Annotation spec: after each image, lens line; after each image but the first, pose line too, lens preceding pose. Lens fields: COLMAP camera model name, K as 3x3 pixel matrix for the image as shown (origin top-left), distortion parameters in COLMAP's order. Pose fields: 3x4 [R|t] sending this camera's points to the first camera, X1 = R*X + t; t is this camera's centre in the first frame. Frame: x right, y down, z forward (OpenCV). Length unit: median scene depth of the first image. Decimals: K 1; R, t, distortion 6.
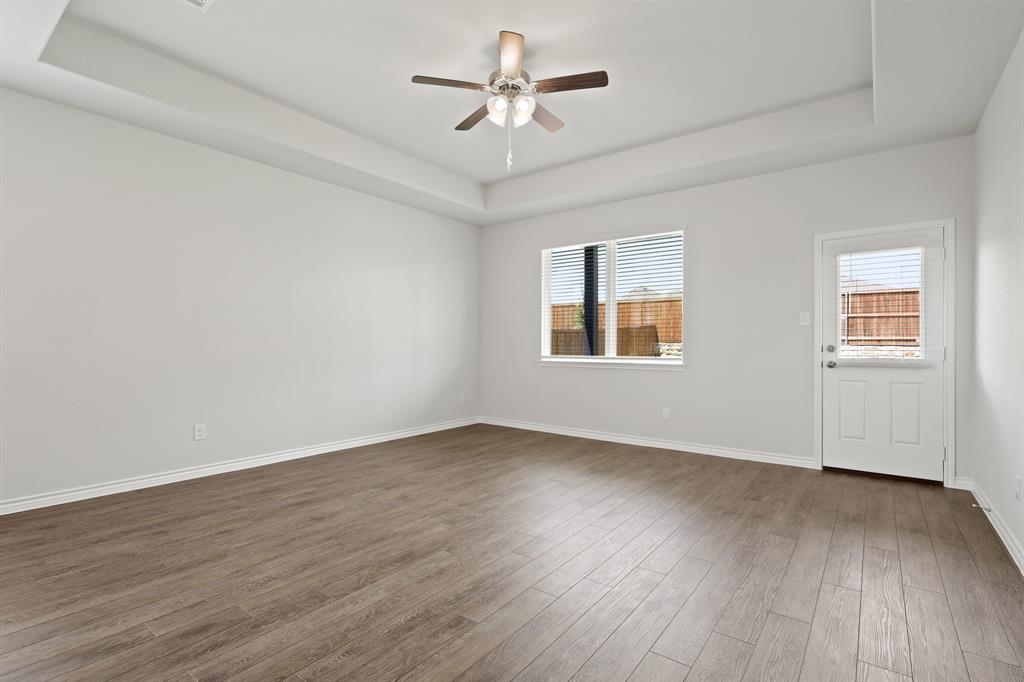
lens RADIAL K [[476.5, 0, 509.6], [0, 476.5, 344.8], [0, 0, 1]] dist [-0.000179, 0.001849]
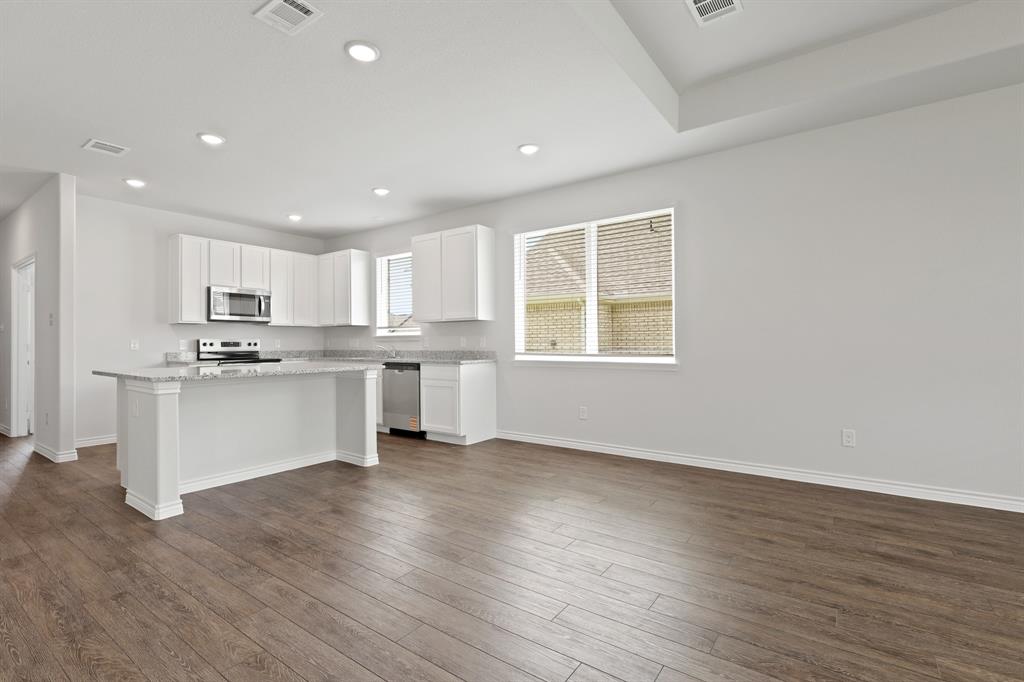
lens RADIAL K [[476.5, 0, 510.2], [0, 476.5, 335.8], [0, 0, 1]] dist [-0.000179, 0.001849]
pose [[0.025669, -0.022111, -0.999426, 0.303638], [0.007938, 0.999728, -0.021914, 0.006884], [0.999639, -0.007371, 0.025837, 0.435101]]
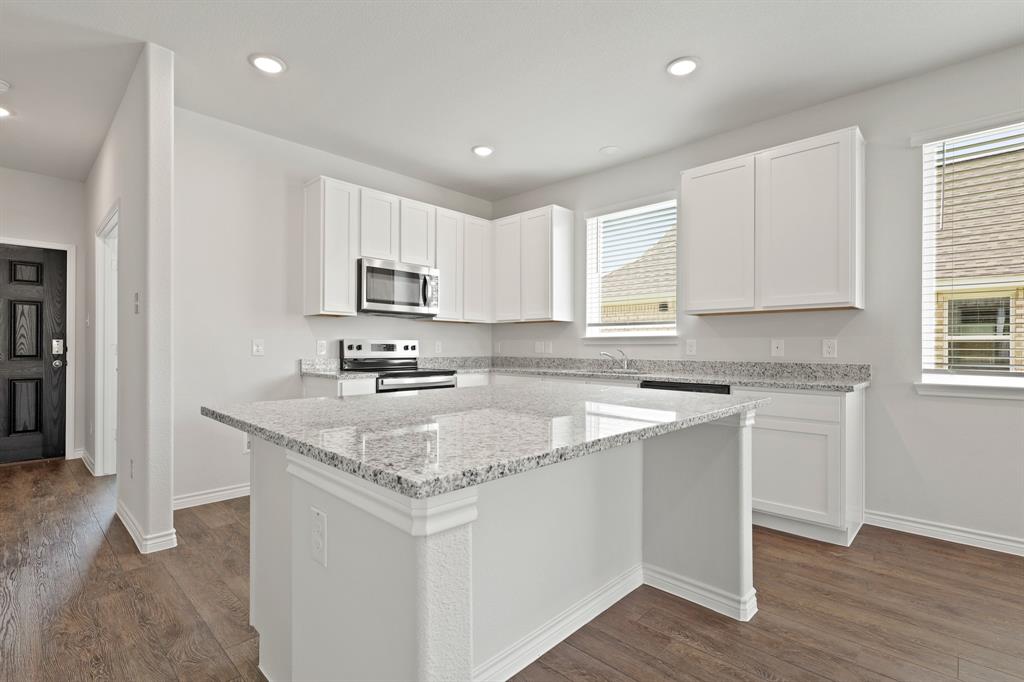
lens RADIAL K [[476.5, 0, 511.4], [0, 476.5, 342.5], [0, 0, 1]] dist [-0.000179, 0.001849]
pose [[-0.108132, -0.017410, -0.993984, 0.186908], [-0.003166, 0.999848, -0.017168, 0.005288], [0.994132, 0.001291, -0.108171, 0.336893]]
